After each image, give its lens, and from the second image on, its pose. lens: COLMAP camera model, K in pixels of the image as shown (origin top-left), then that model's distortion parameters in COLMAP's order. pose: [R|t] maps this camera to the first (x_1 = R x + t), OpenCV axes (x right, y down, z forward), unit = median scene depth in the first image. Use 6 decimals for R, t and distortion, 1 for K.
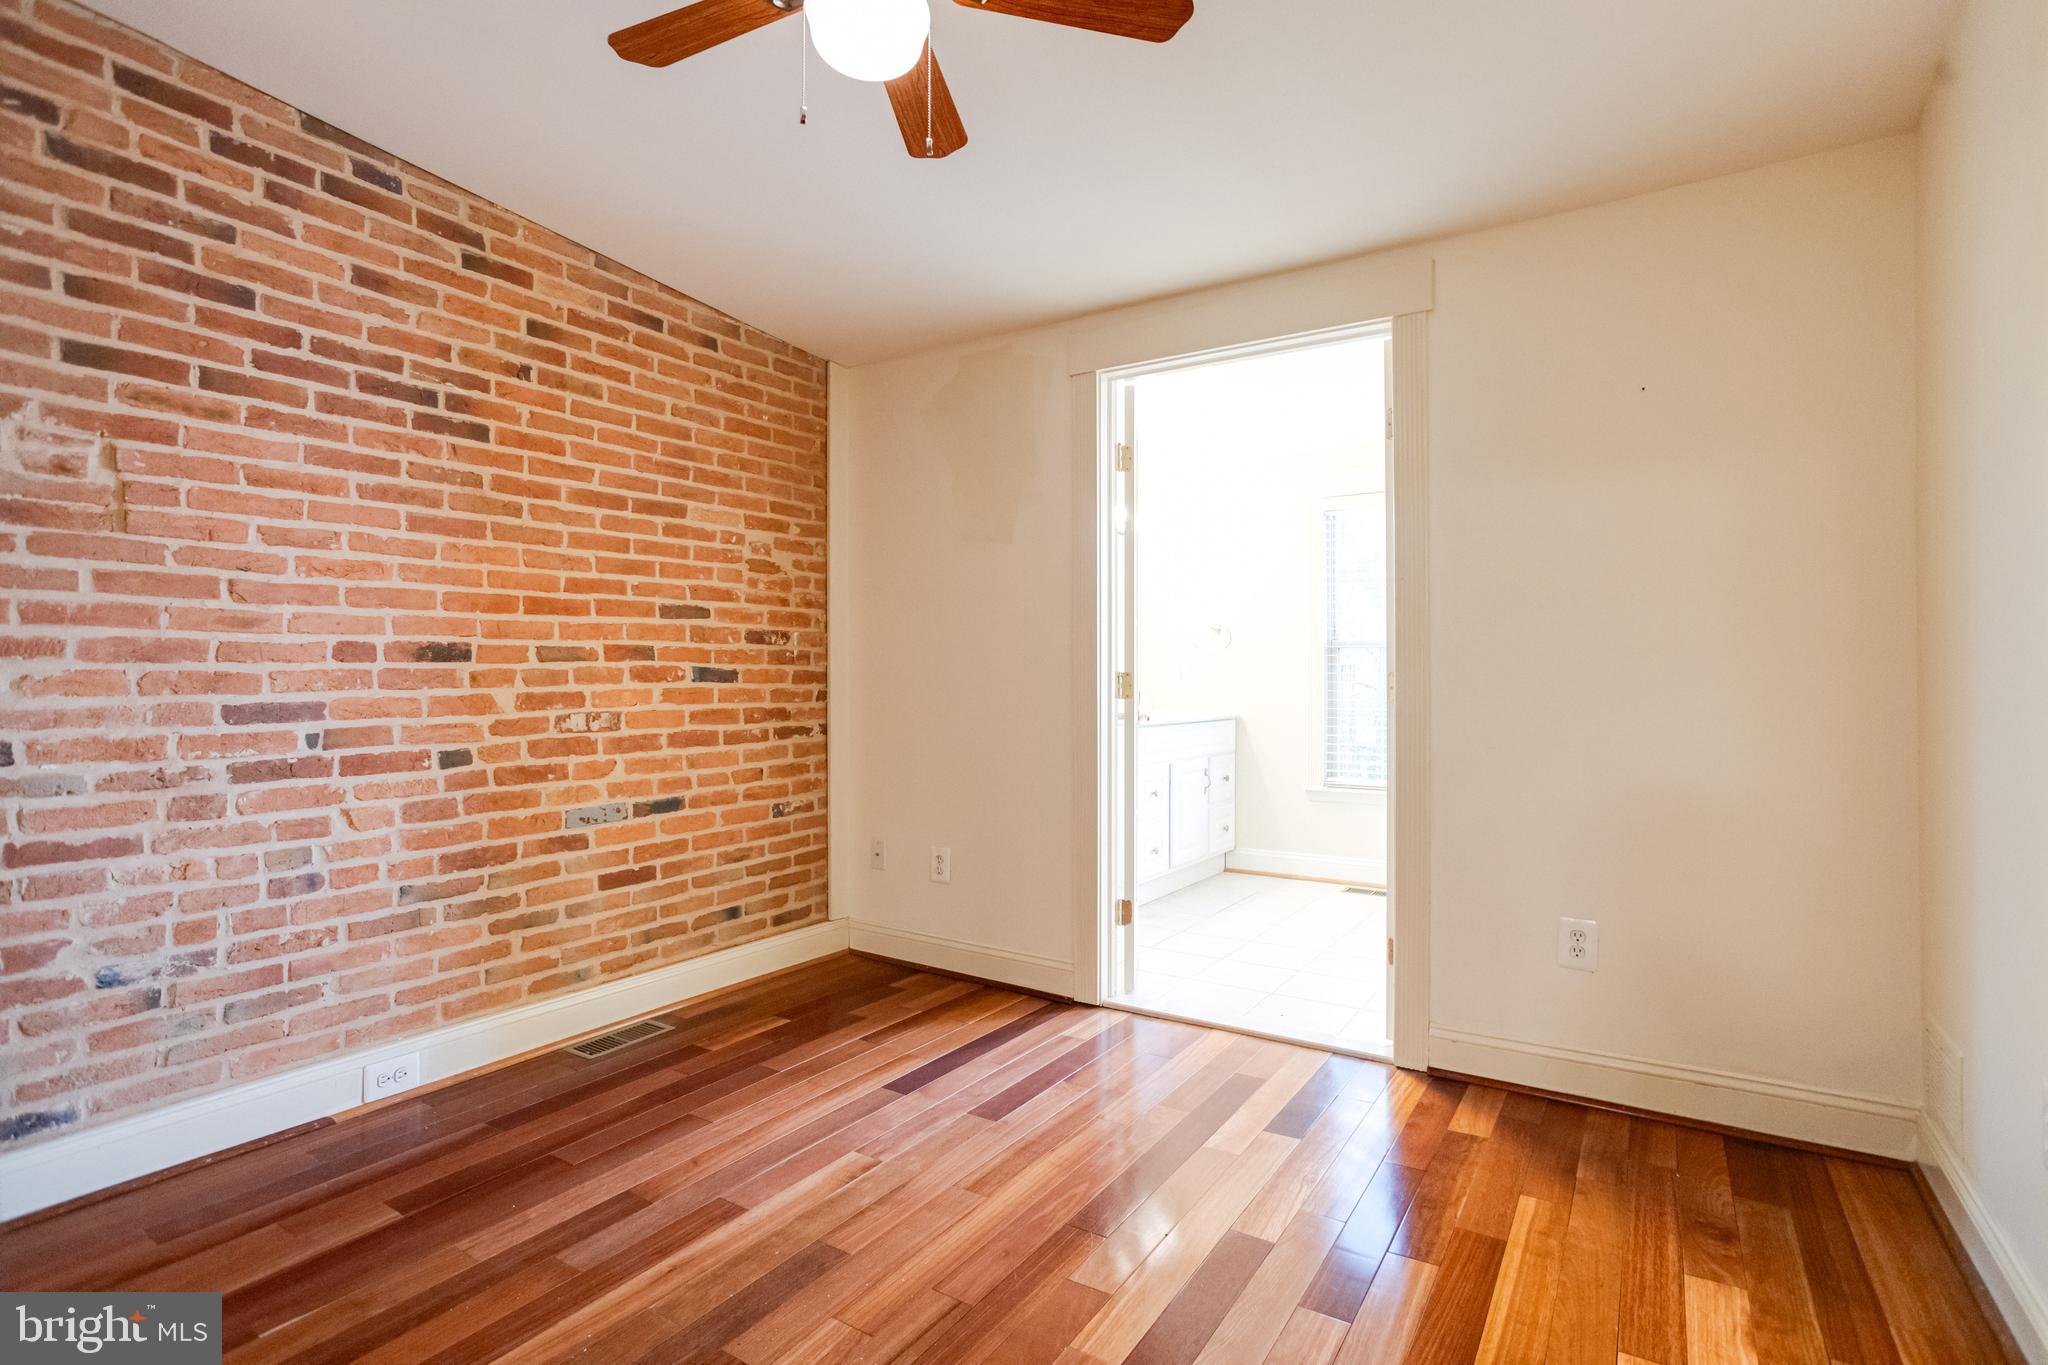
lens RADIAL K [[992.7, 0, 1033.4], [0, 992.7, 674.8], [0, 0, 1]] dist [-0.042897, 0.023079]
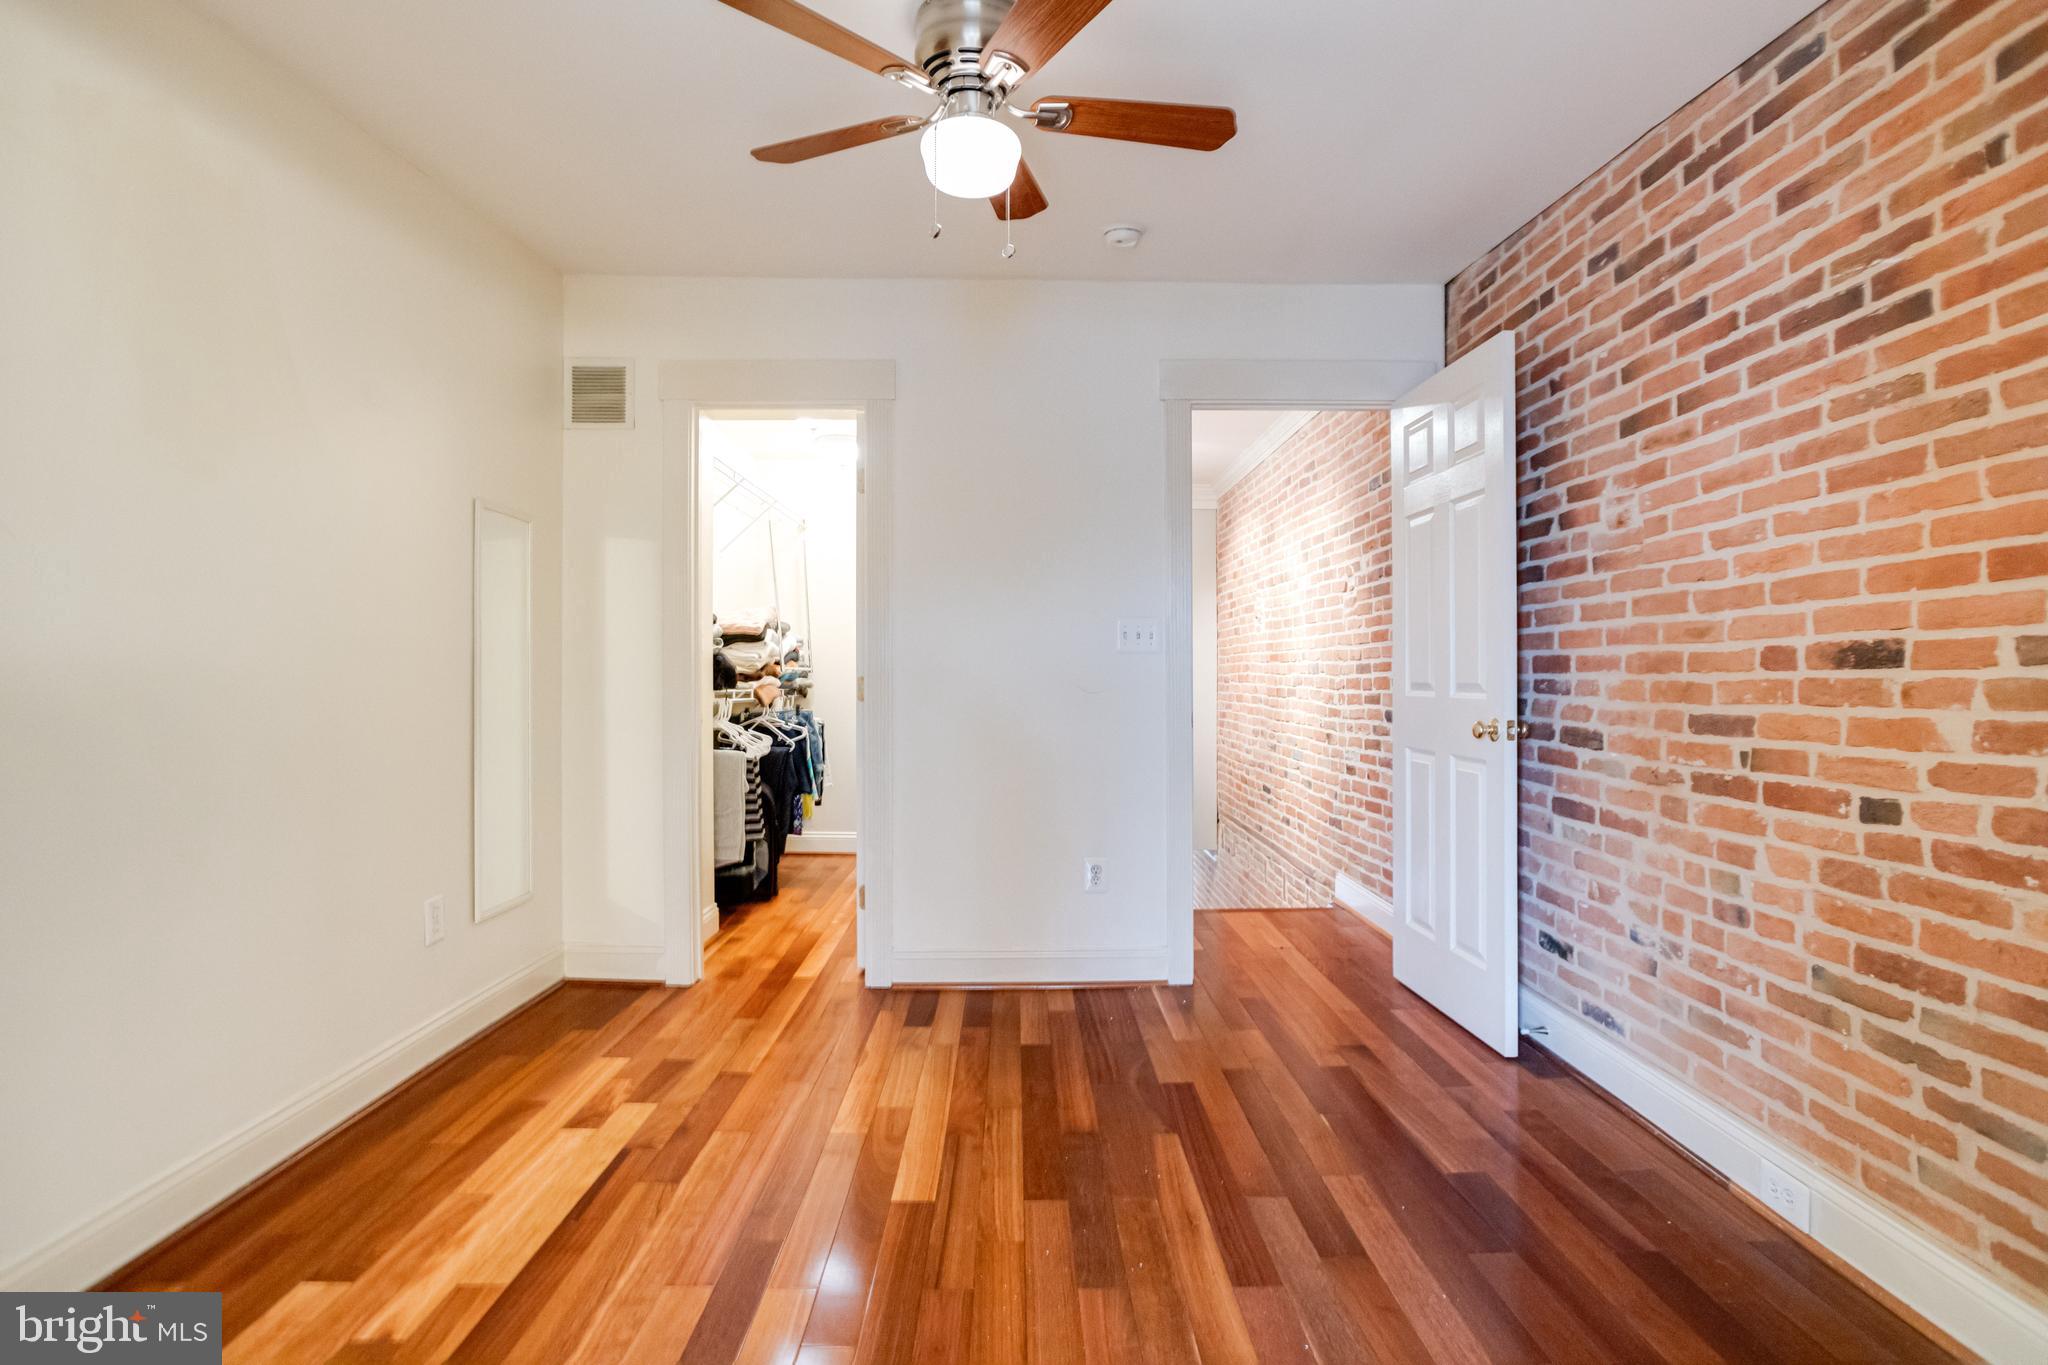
lens RADIAL K [[986.0, 0, 1036.1], [0, 986.0, 671.7], [0, 0, 1]] dist [-0.033636, 0.013620]
pose [[-0.831581, 0.000053, -0.555403, 0.242406], [0.002434, 0.999991, -0.003549, -0.009137], [0.555397, -0.004304, -0.831574, 1.125506]]
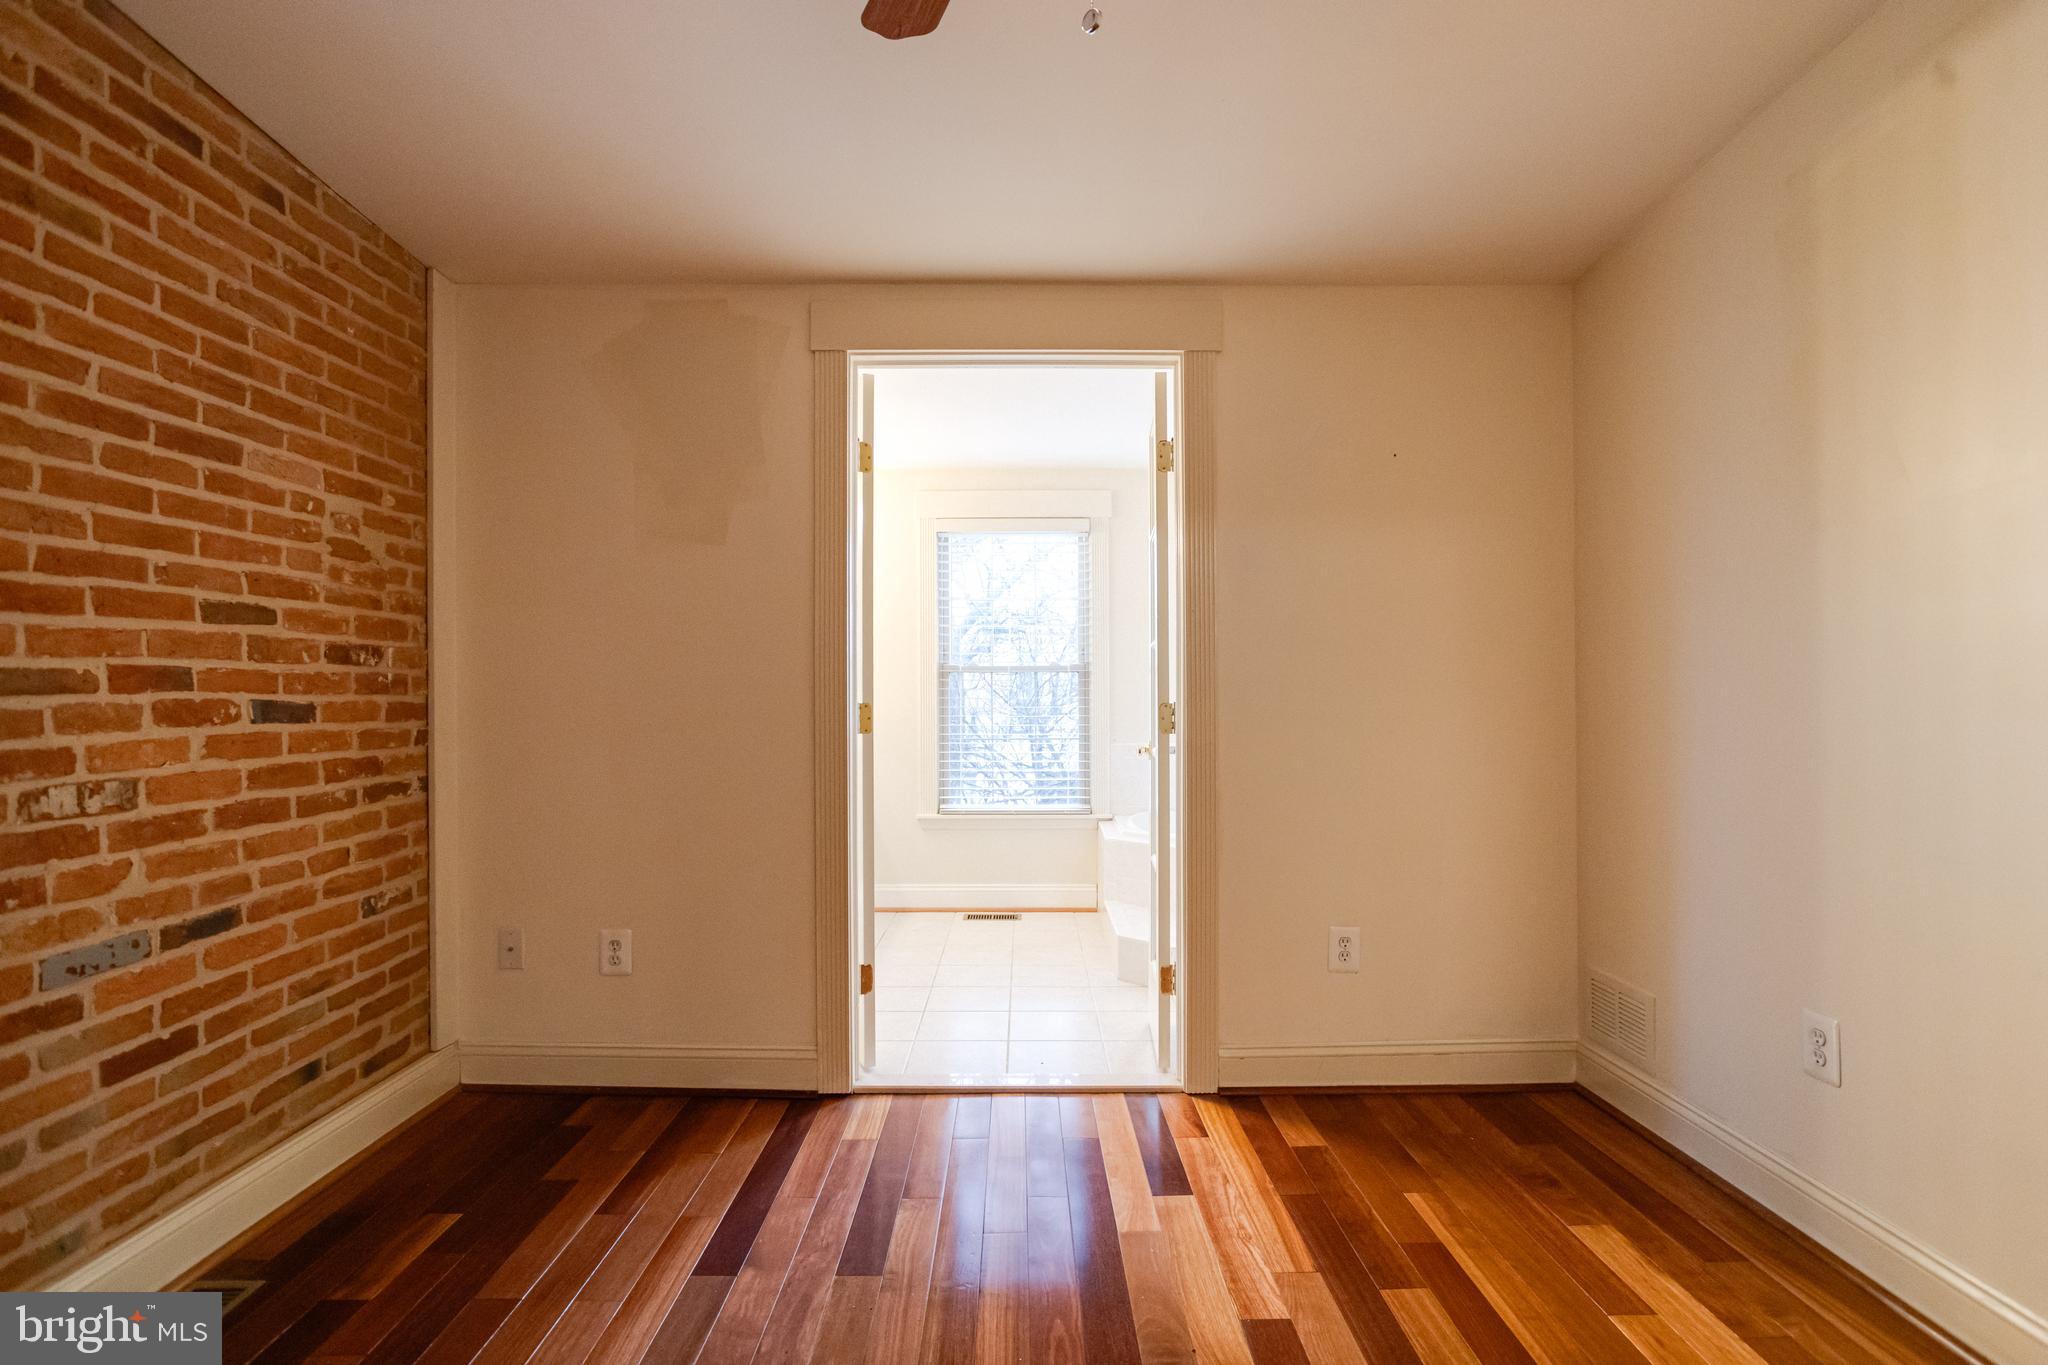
lens RADIAL K [[998.6, 0, 1029.3], [0, 998.6, 690.3], [0, 0, 1]] dist [-0.031140, 0.016791]
pose [[0.836384, -0.000102, 0.548144, -0.312484], [0.000316, 1.000000, -0.000296, -0.015973], [-0.548144, 0.000421, 0.836384, 0.219844]]
